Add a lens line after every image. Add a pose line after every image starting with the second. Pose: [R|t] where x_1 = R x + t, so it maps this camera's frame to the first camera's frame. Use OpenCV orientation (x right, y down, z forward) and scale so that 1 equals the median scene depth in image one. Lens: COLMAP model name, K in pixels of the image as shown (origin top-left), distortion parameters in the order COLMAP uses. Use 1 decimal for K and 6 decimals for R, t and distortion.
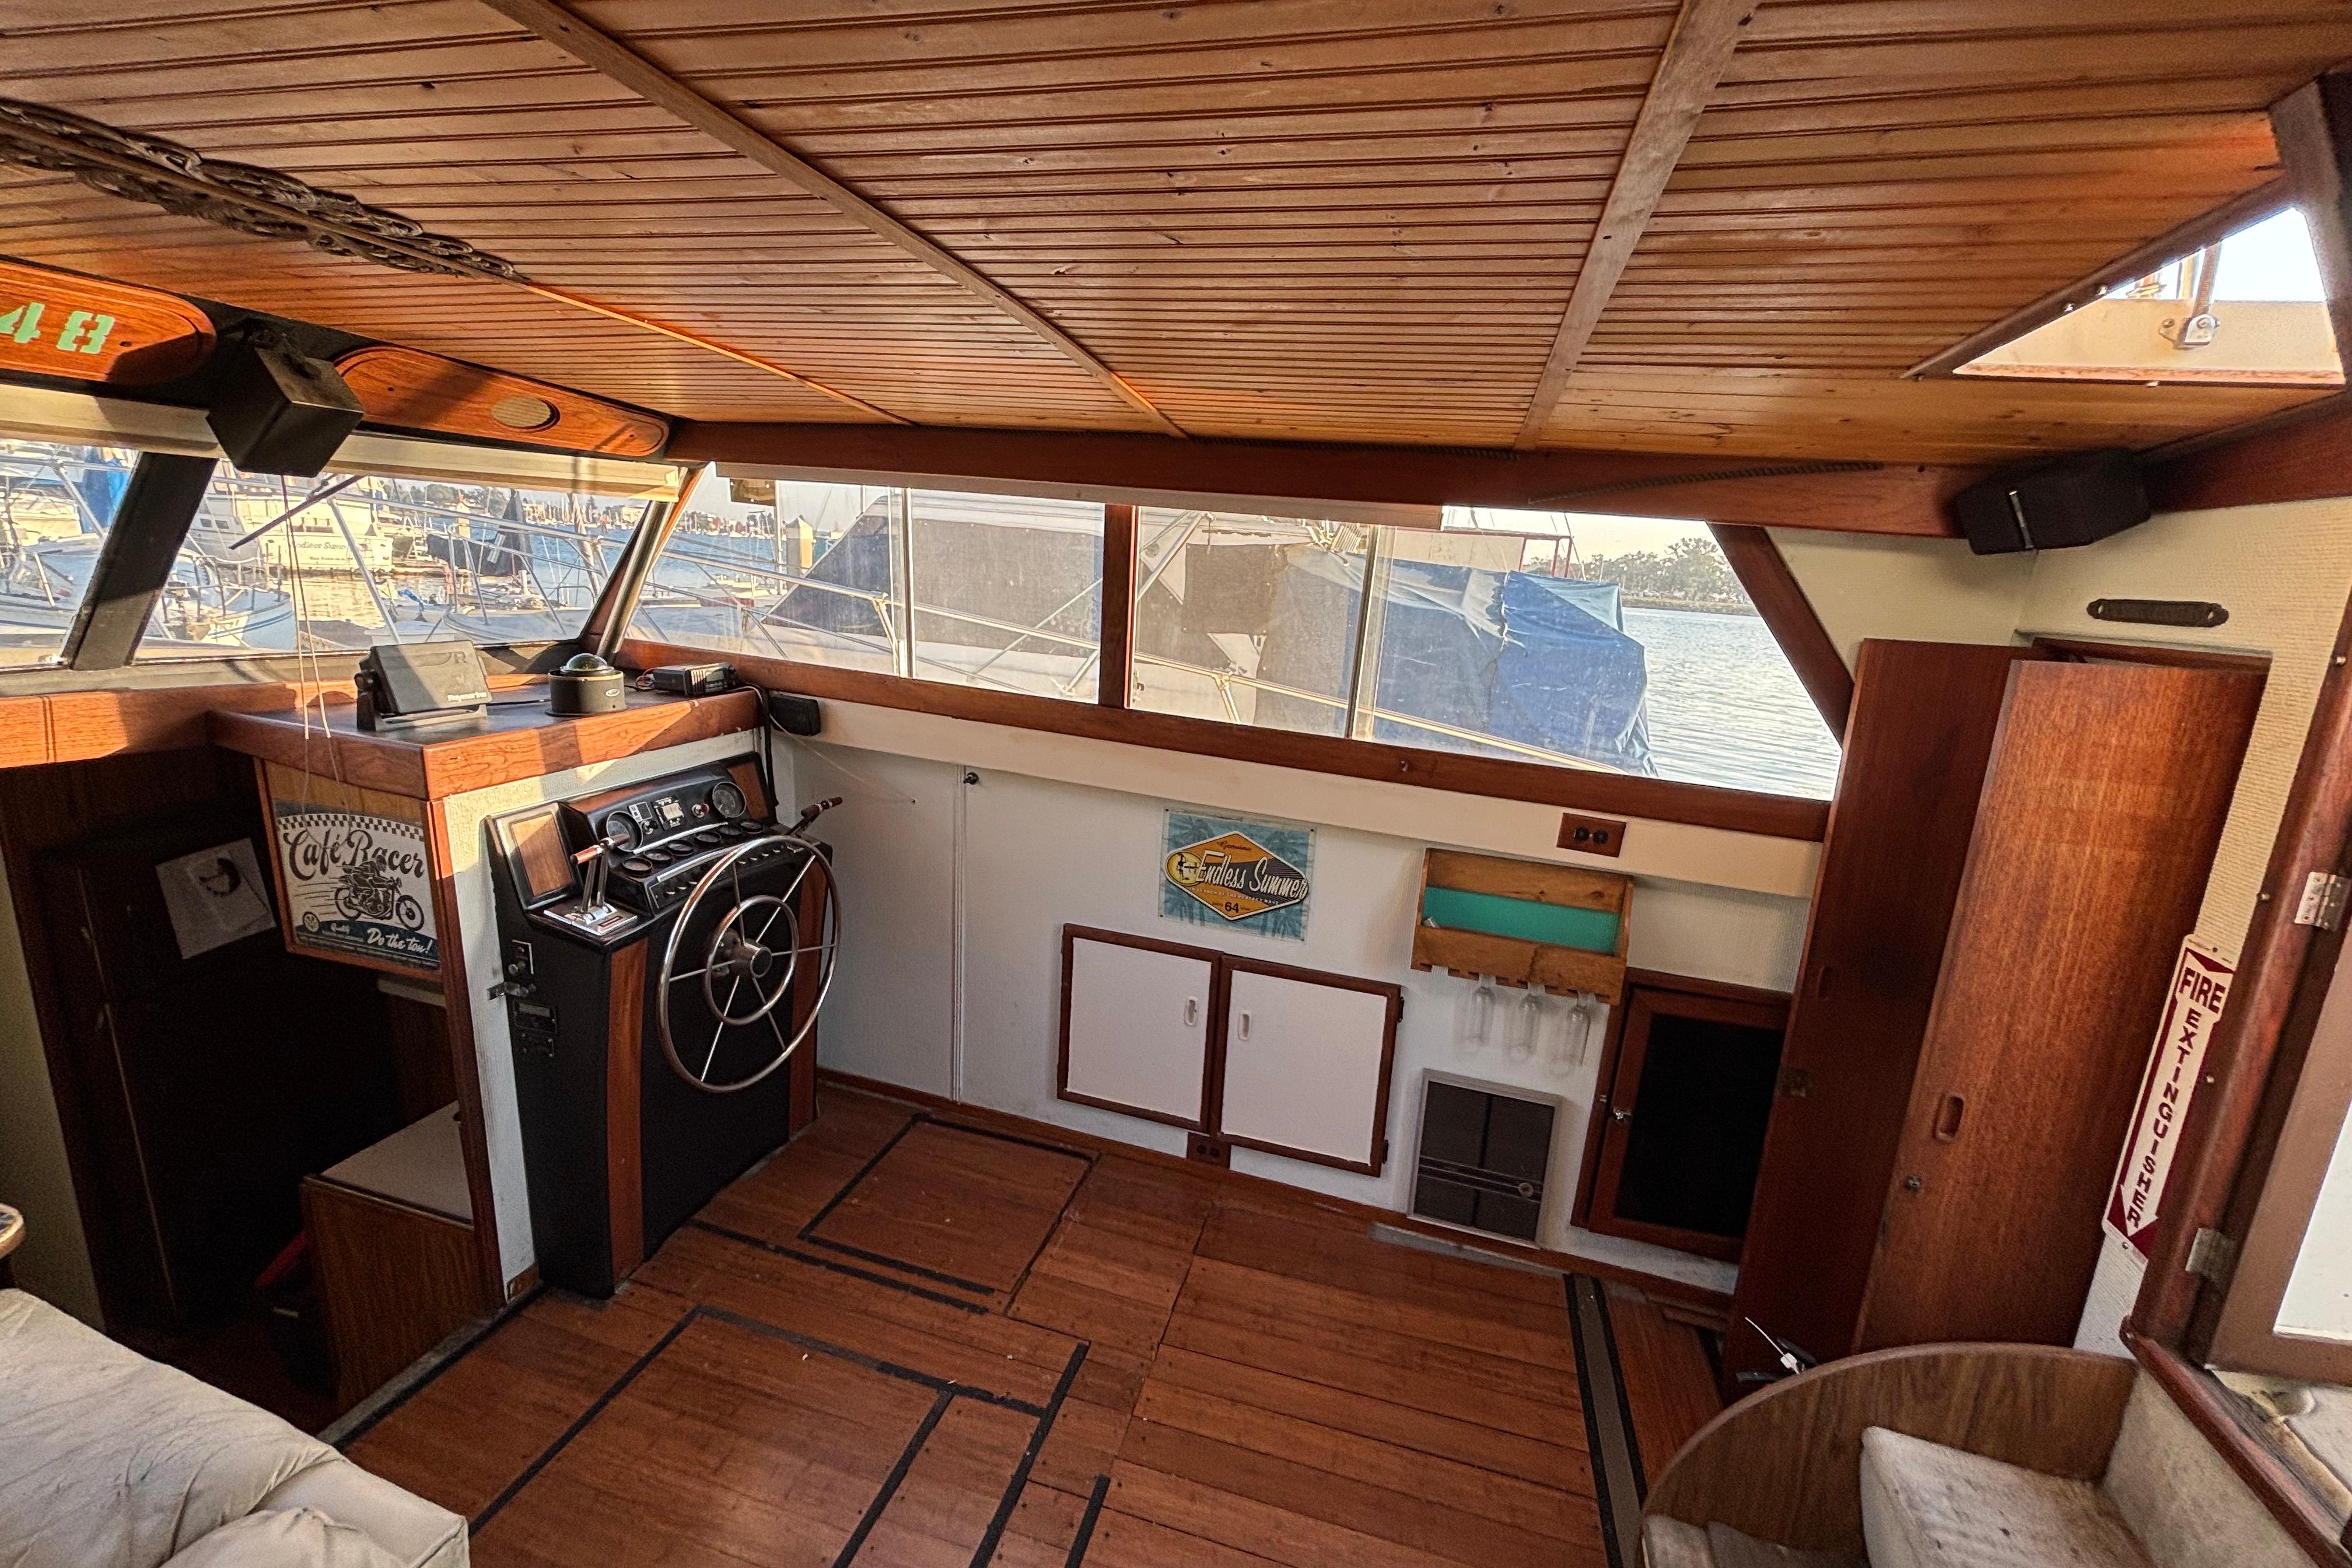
lens RADIAL K [[958.4, 0, 1176.0], [0, 958.4, 784.0], [0, 0, 1]] dist [-0.000121, -0.000090]
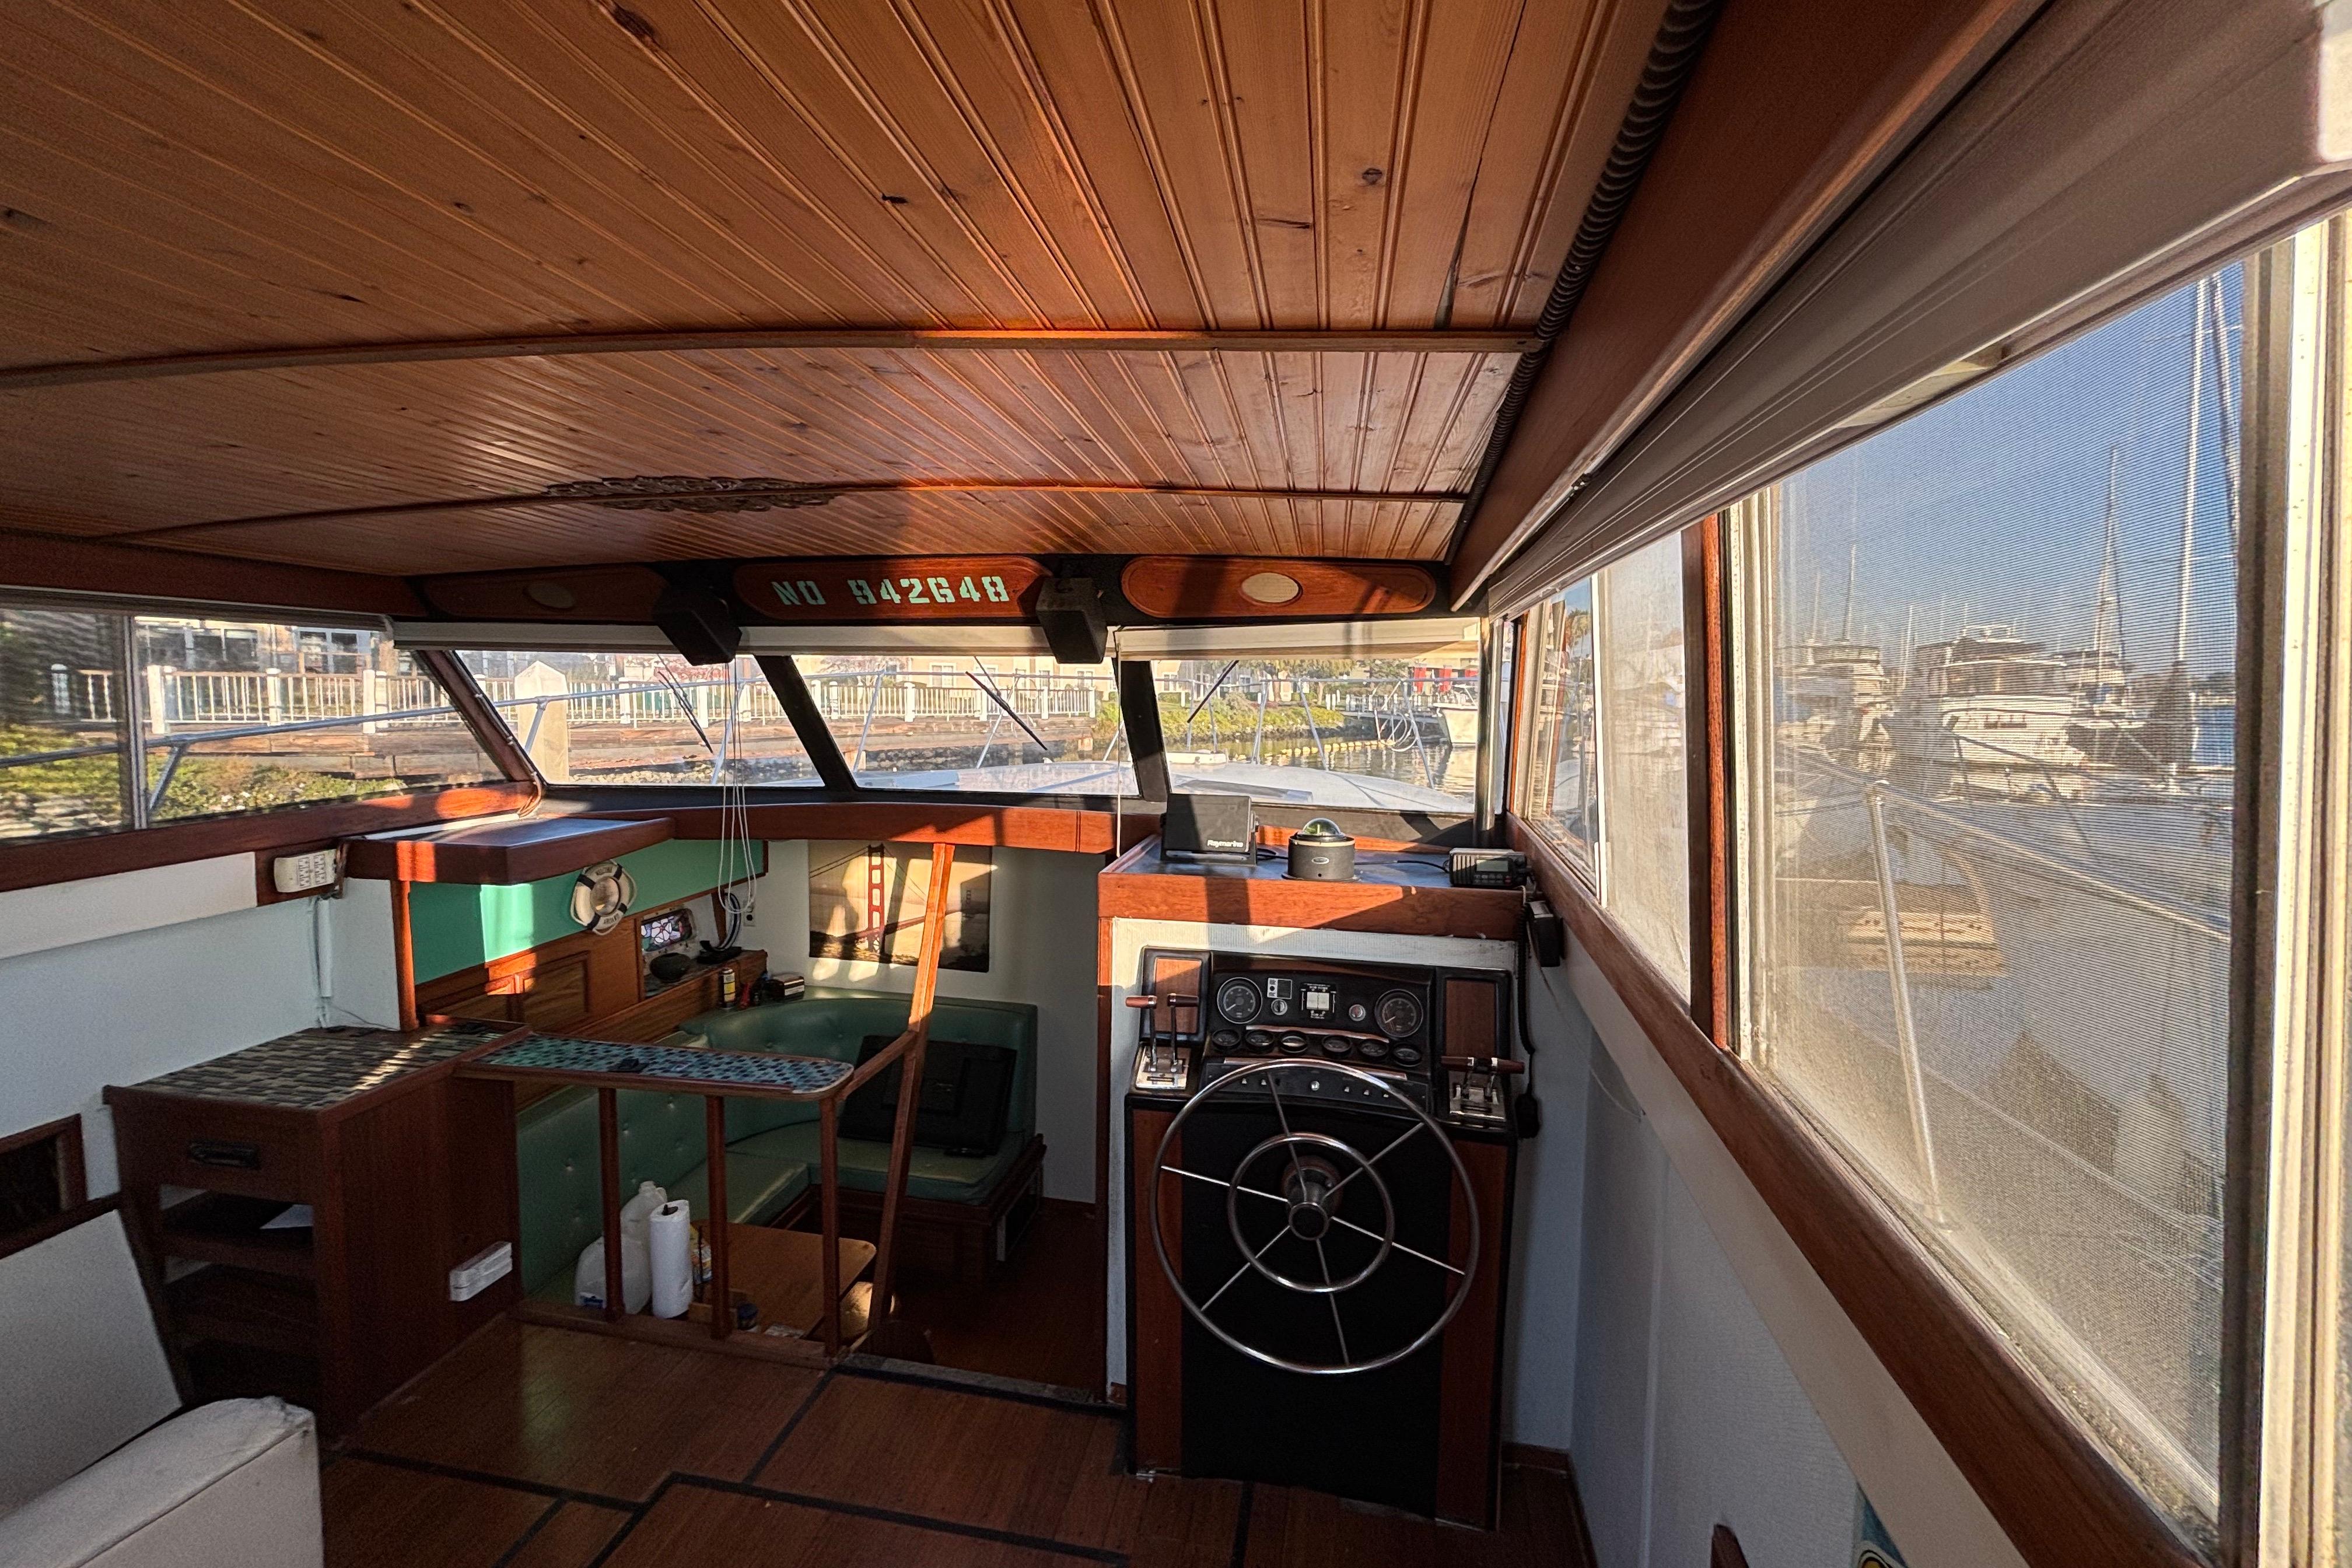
lens RADIAL K [[954.6, 0, 1176.0], [0, 954.6, 784.0], [0, 0, 1]] dist [0.027825, -0.000069]
pose [[0.071330, 0.034803, -0.996845, 0.334505], [-0.236691, 0.971437, 0.016979, -0.152782], [0.968963, 0.234733, 0.077530, 0.775886]]
